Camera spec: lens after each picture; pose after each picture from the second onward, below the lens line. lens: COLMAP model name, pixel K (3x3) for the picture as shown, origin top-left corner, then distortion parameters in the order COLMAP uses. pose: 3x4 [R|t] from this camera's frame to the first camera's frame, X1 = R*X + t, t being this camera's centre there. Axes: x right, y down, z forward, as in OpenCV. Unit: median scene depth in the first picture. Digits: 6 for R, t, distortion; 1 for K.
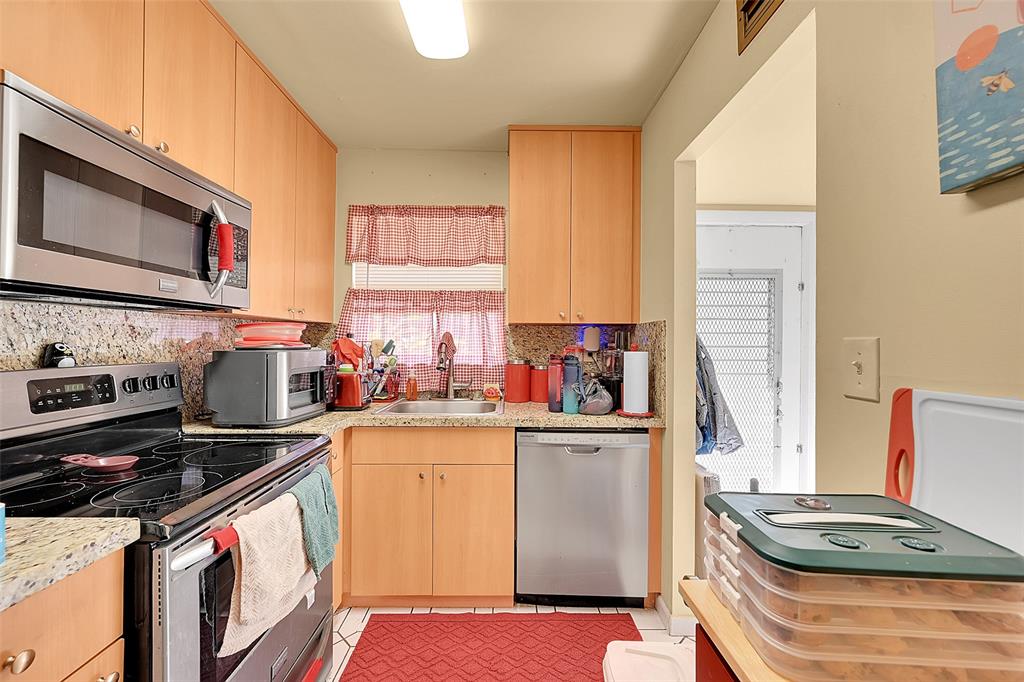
lens RADIAL K [[404.3, 0, 512.0], [0, 404.3, 341.0], [0, 0, 1]] dist [-0.001702, -0.000137]
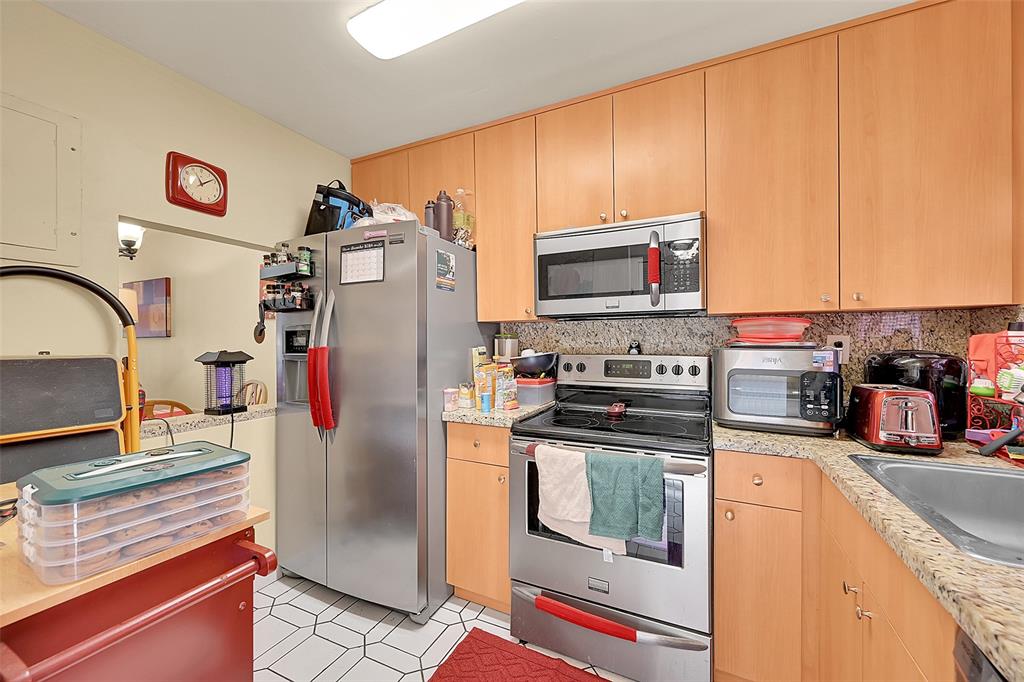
lens RADIAL K [[404.3, 0, 512.0], [0, 404.3, 341.0], [0, 0, 1]] dist [-0.001702, -0.000137]
pose [[-0.449866, -0.003504, -0.893089, 0.675289], [0.001474, 0.999988, -0.004666, 0.012520], [0.893095, -0.003415, -0.449856, 1.258141]]
